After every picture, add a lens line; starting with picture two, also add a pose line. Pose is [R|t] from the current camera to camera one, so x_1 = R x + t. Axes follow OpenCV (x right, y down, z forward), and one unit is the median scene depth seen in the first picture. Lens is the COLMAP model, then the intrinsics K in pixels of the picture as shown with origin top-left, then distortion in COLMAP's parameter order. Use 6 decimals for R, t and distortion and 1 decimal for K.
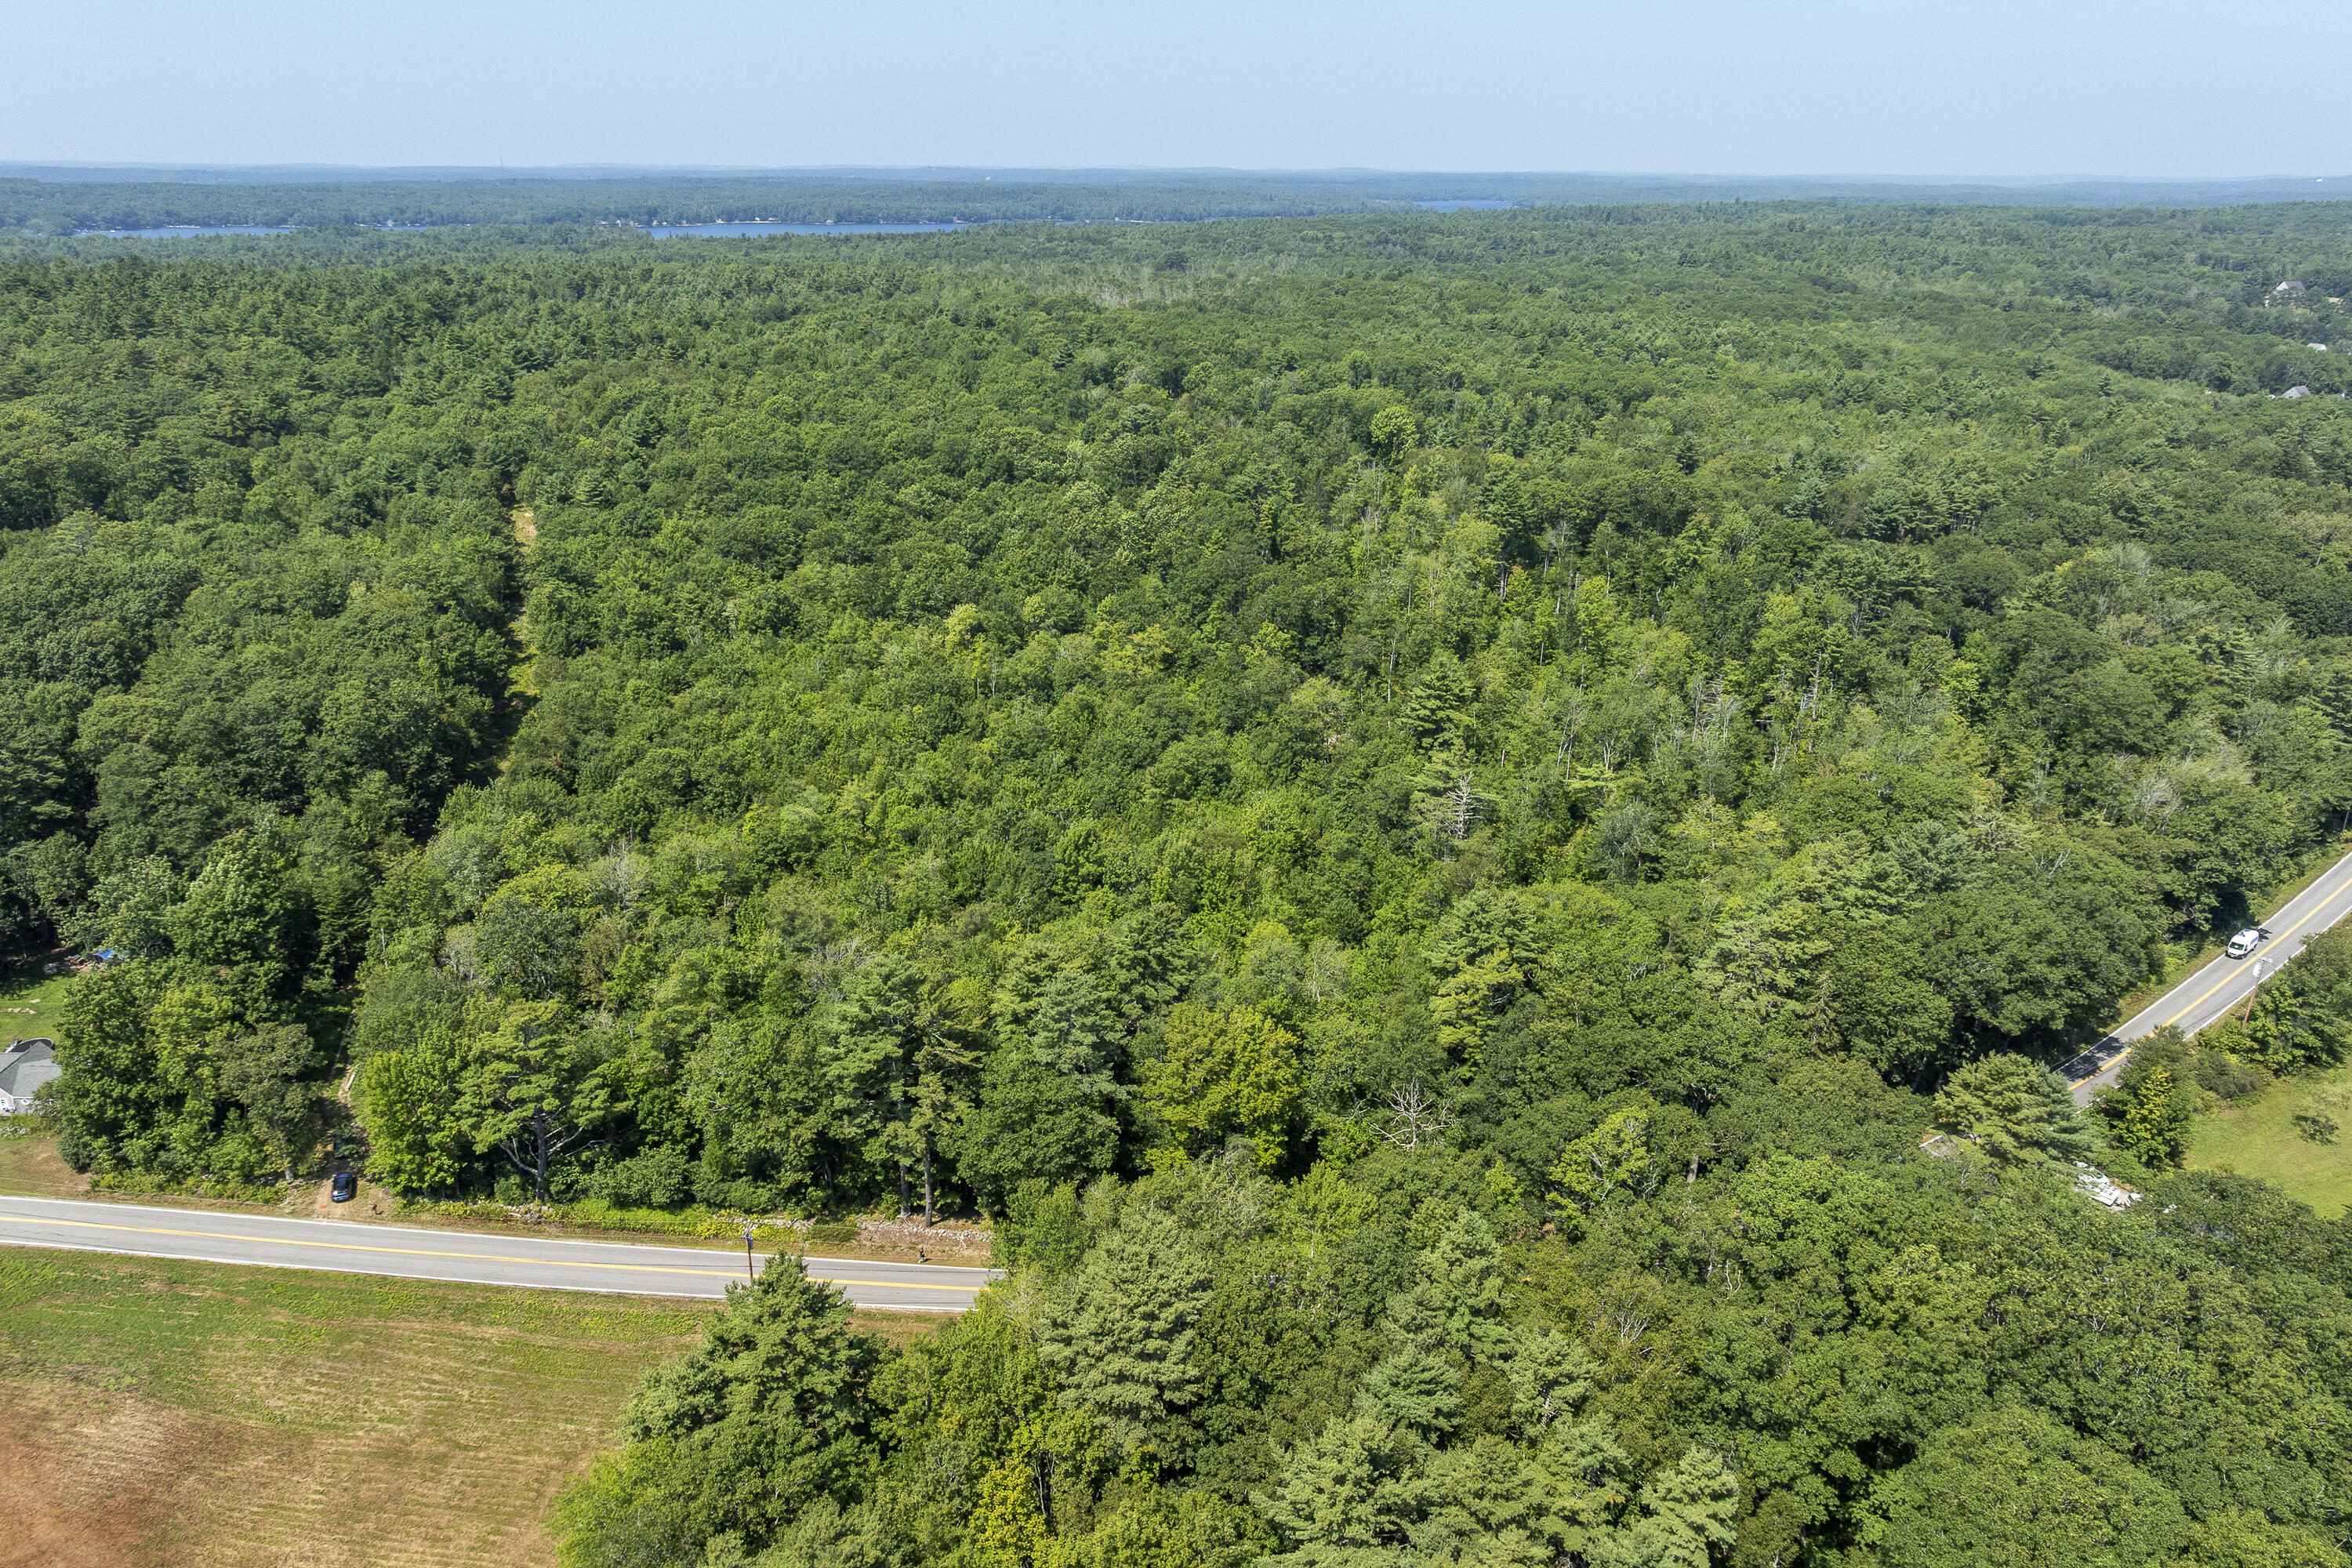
lens RADIAL K [[1620.1, 0, 1155.1], [0, 1620.1, 882.2], [0, 0, 1]] dist [-0.004283, -0.006282]
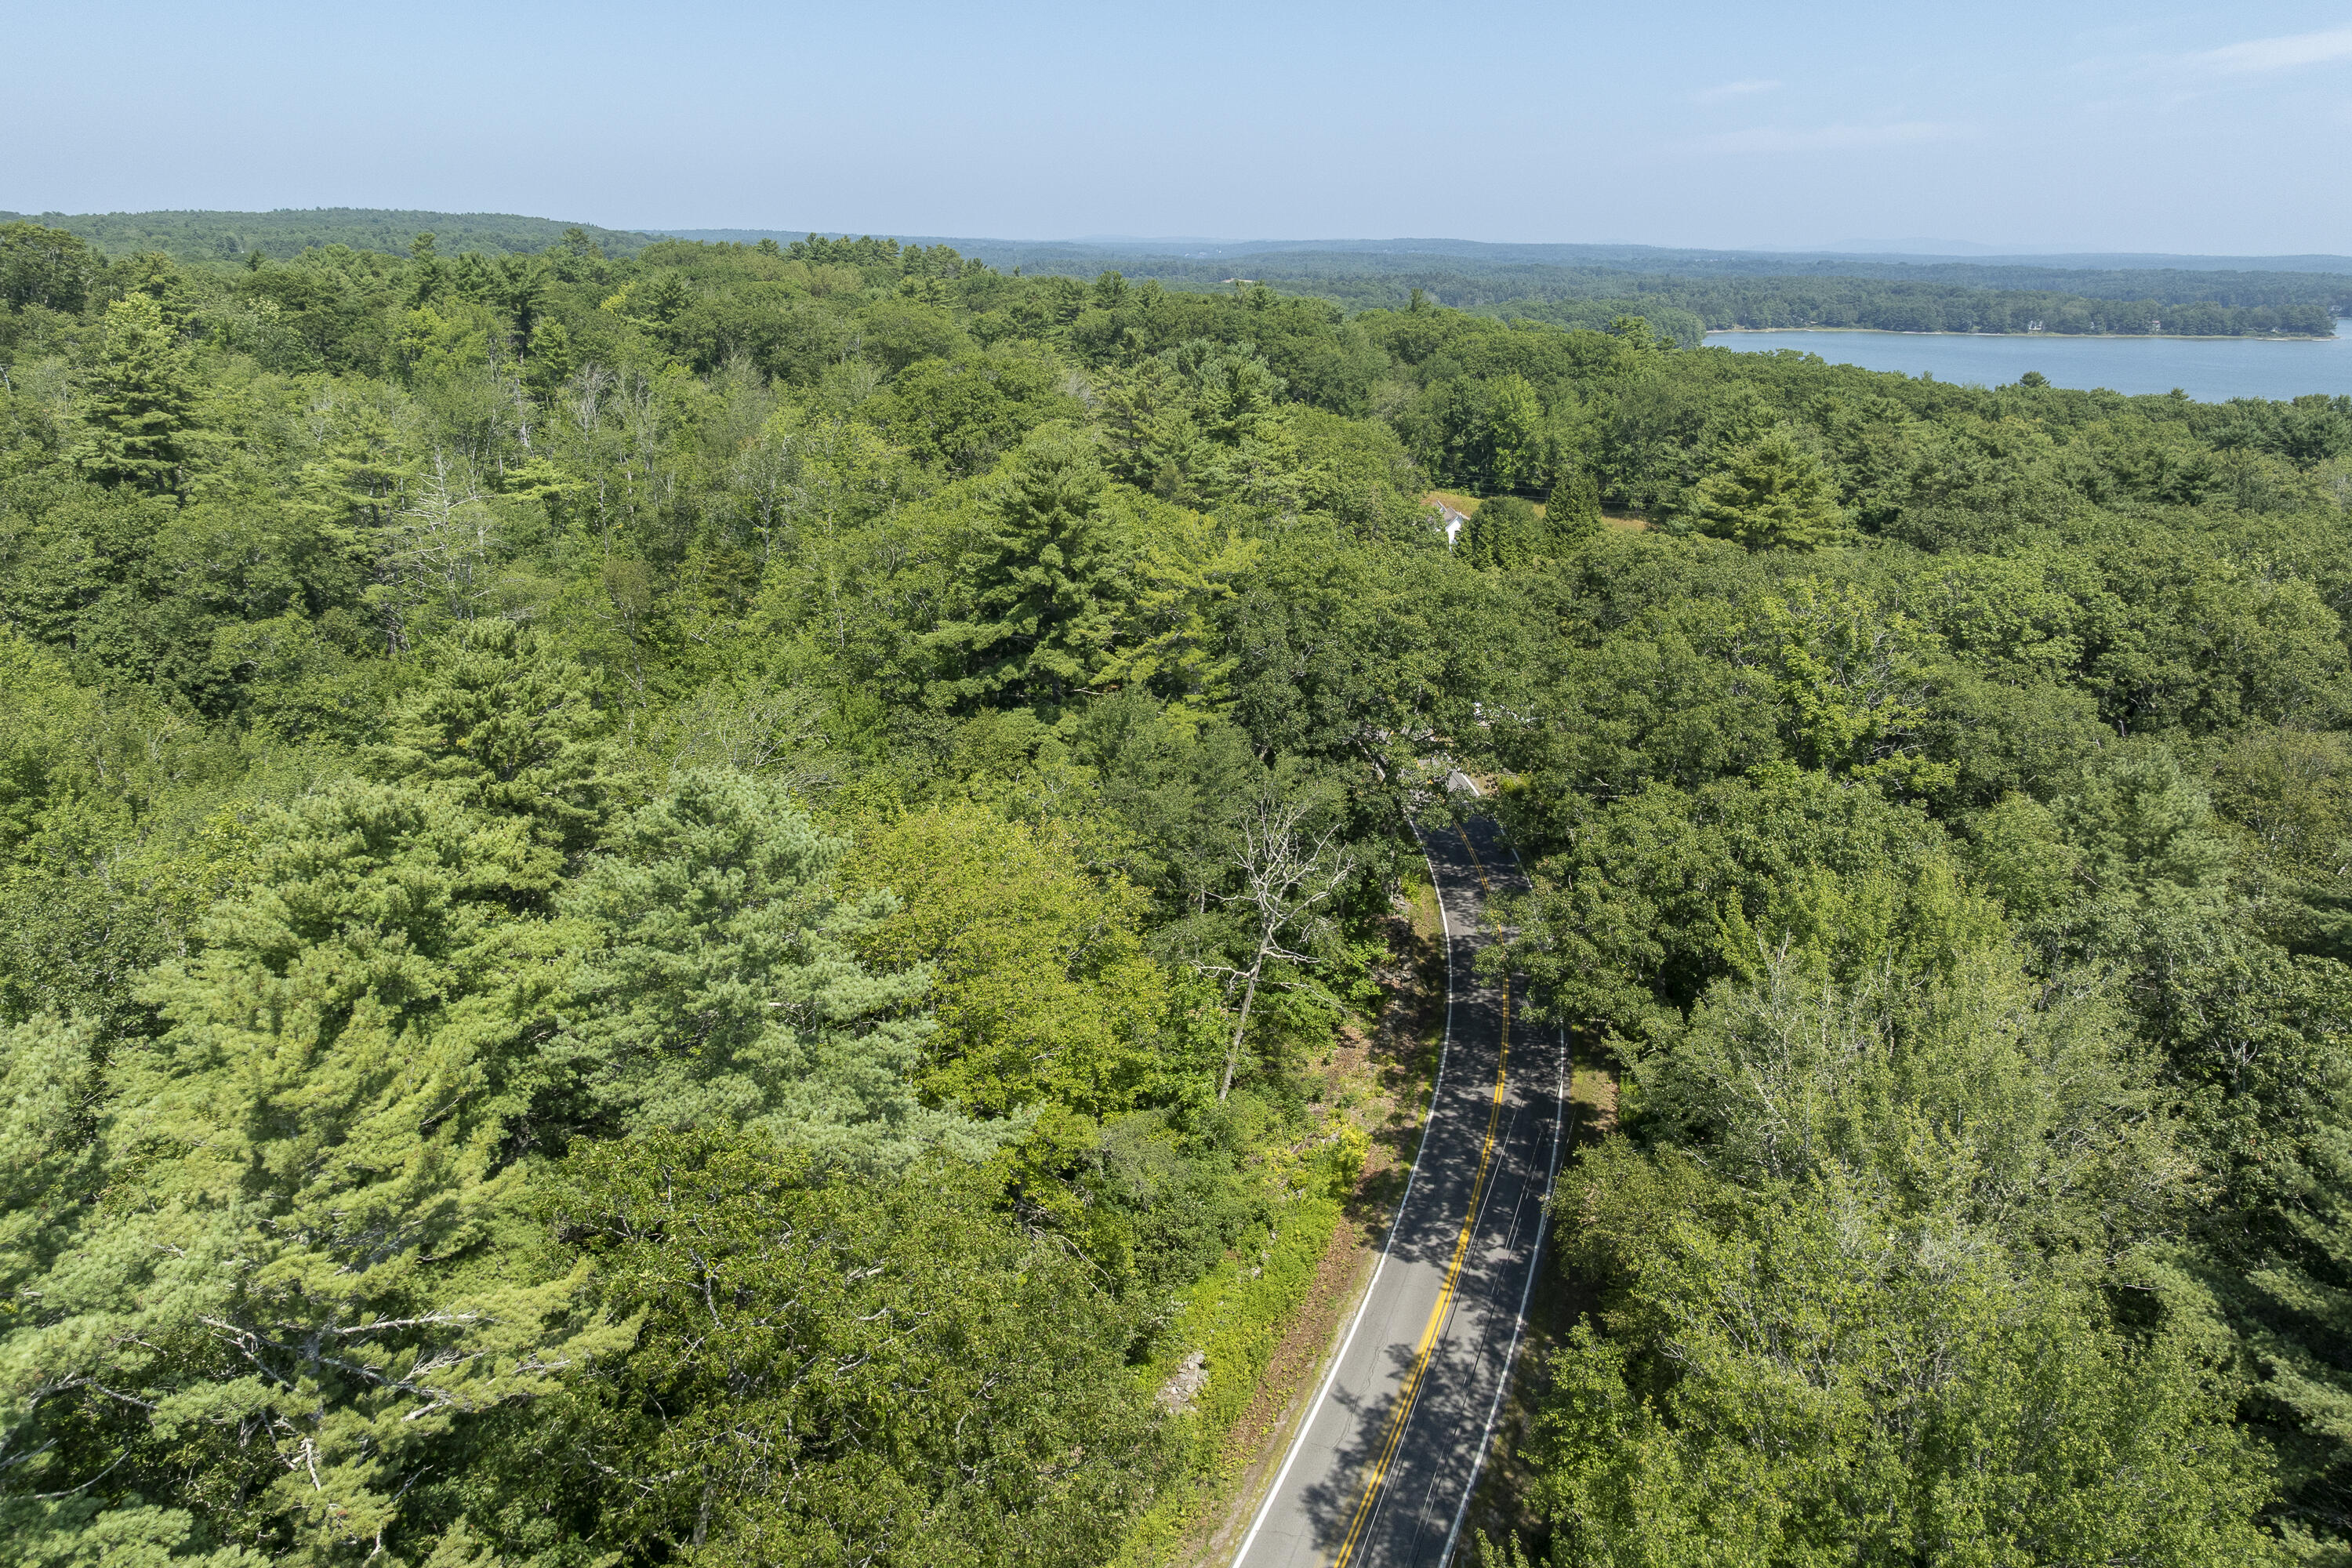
lens RADIAL K [[1623.8, 0, 1163.7], [0, 1623.8, 777.2], [0, 0, 1]] dist [-0.001624, 0.001885]
pose [[0.411432, -0.283629, 0.866186, -0.211243], [0.361721, 0.923114, 0.130455, 0.046652], [-0.836589, 0.259645, 0.482393, 0.770013]]
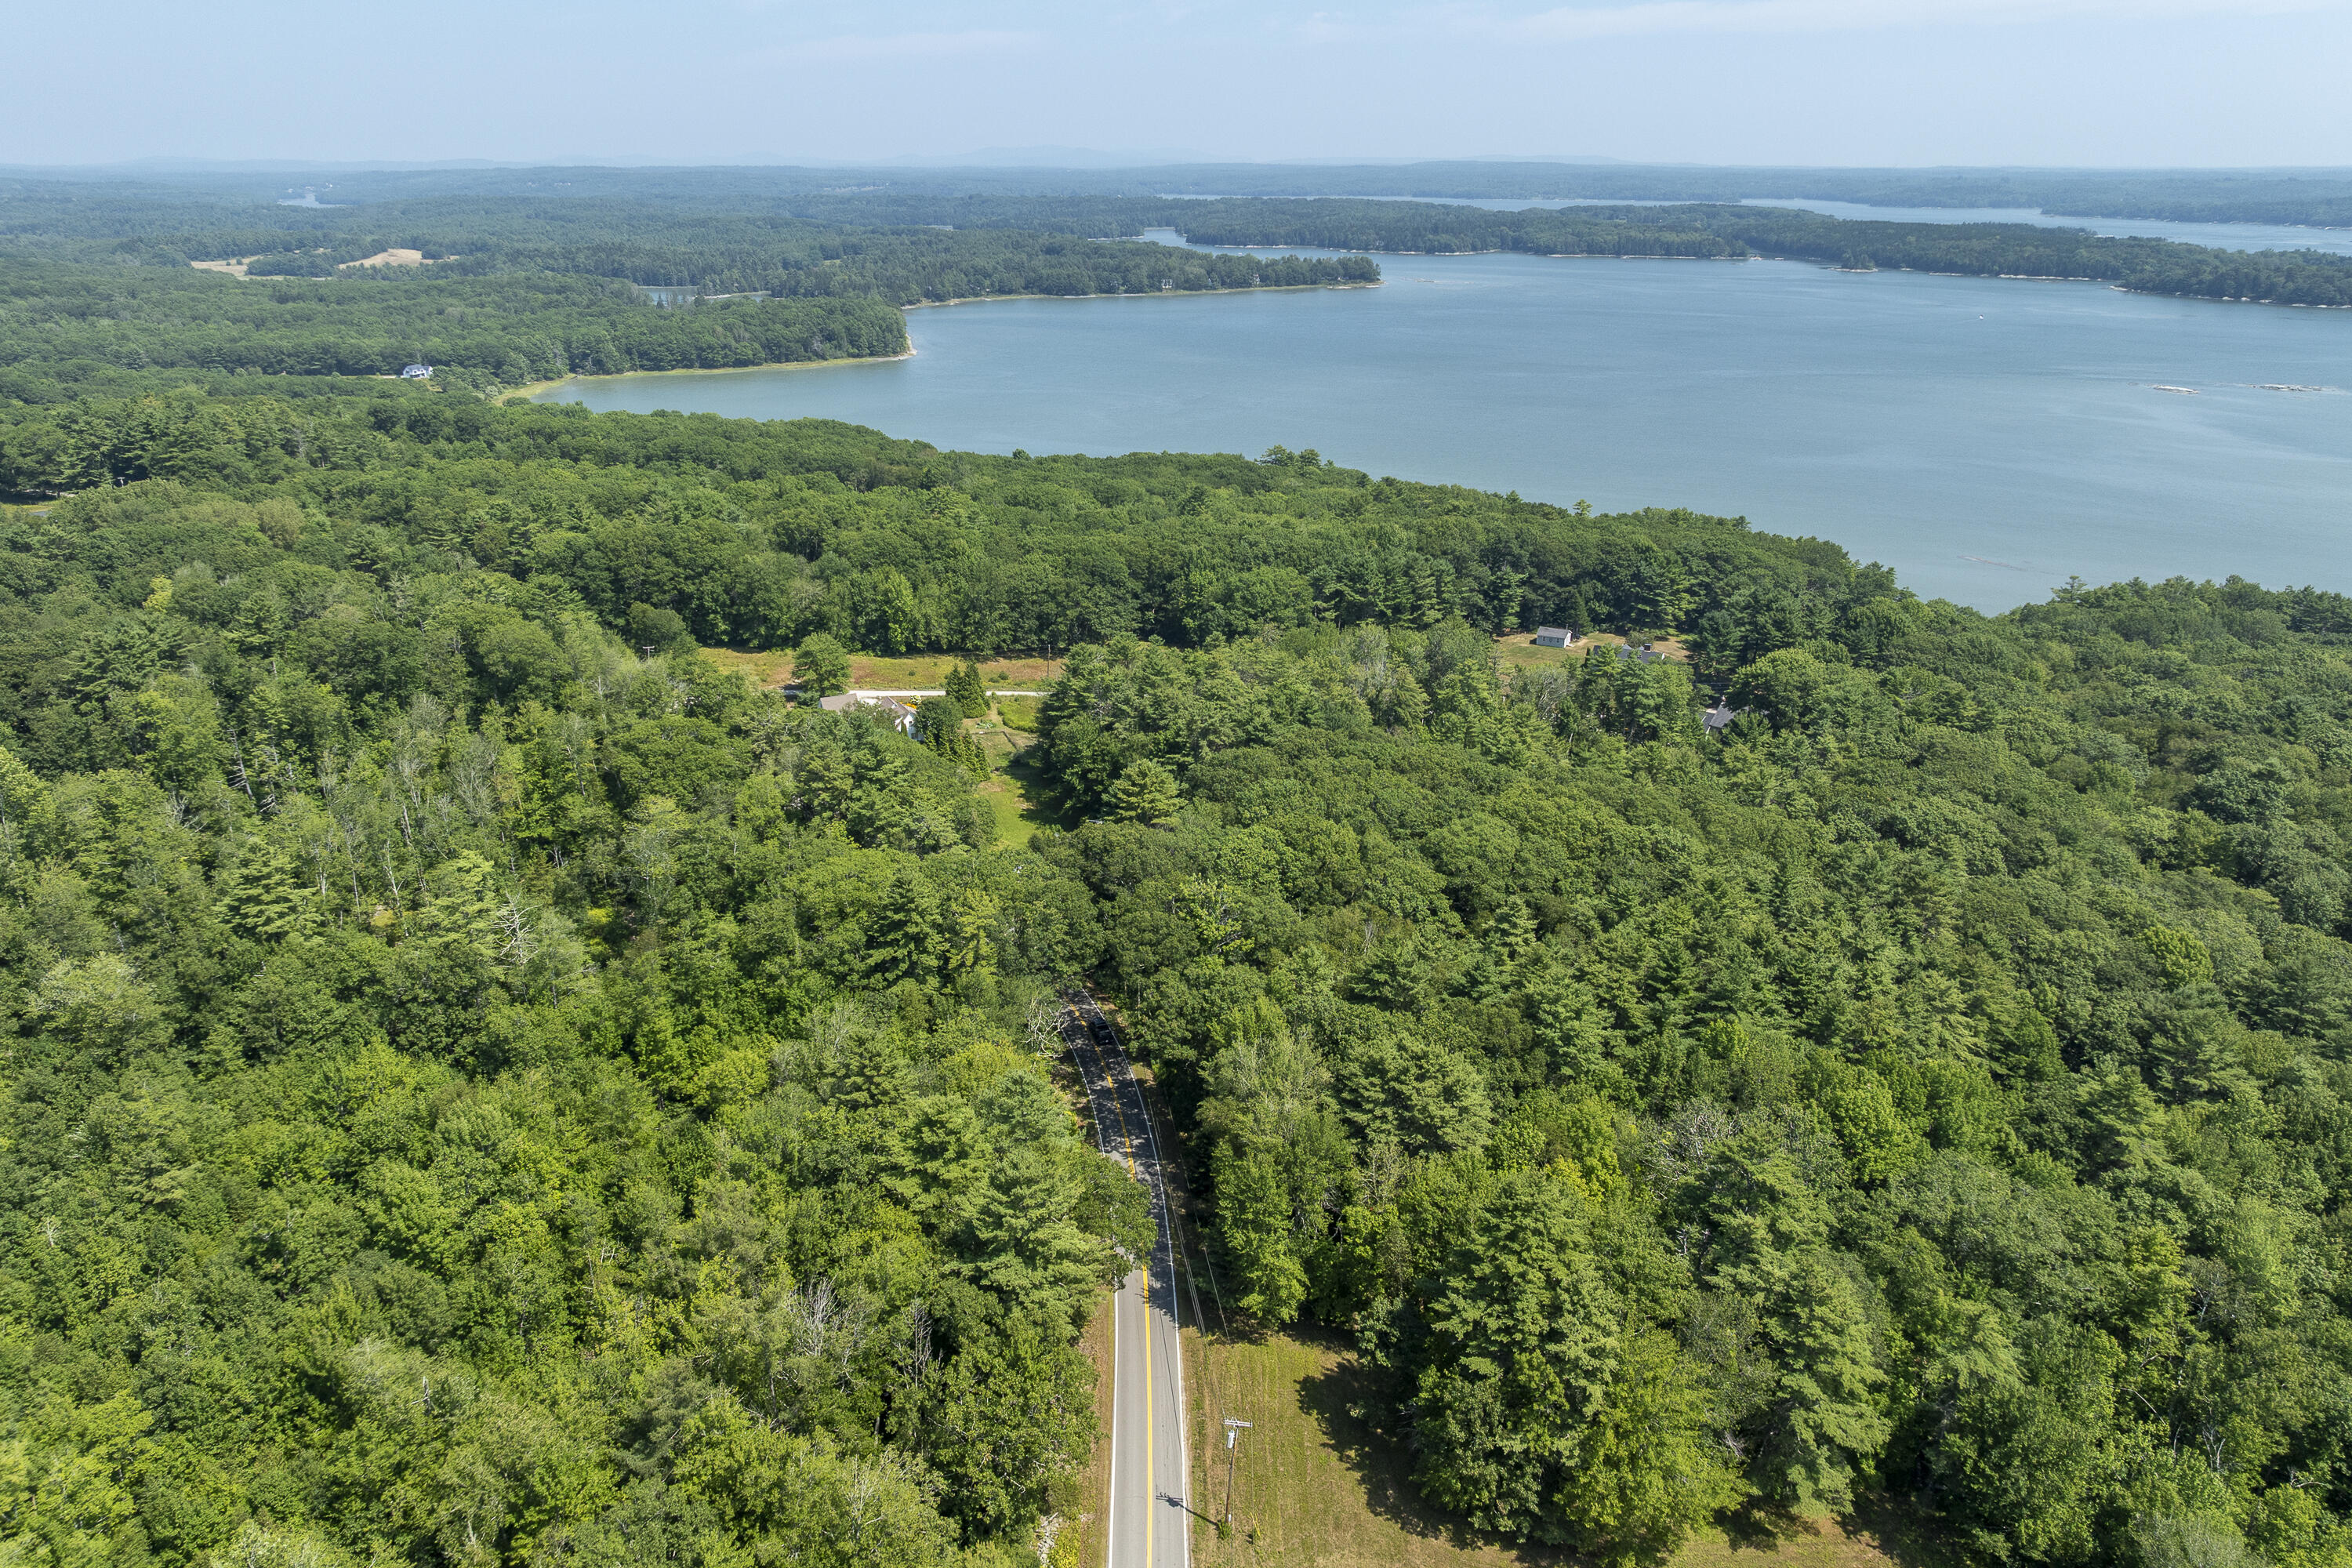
lens RADIAL K [[1671.4, 0, 1172.7], [0, 1671.4, 776.5], [0, 0, 1]] dist [-0.007909, 0.002701]
pose [[-0.064063, -0.353412, 0.933272, -0.871260], [0.408435, 0.843994, 0.347641, -0.379125], [-0.910537, 0.403451, 0.090277, 0.694873]]
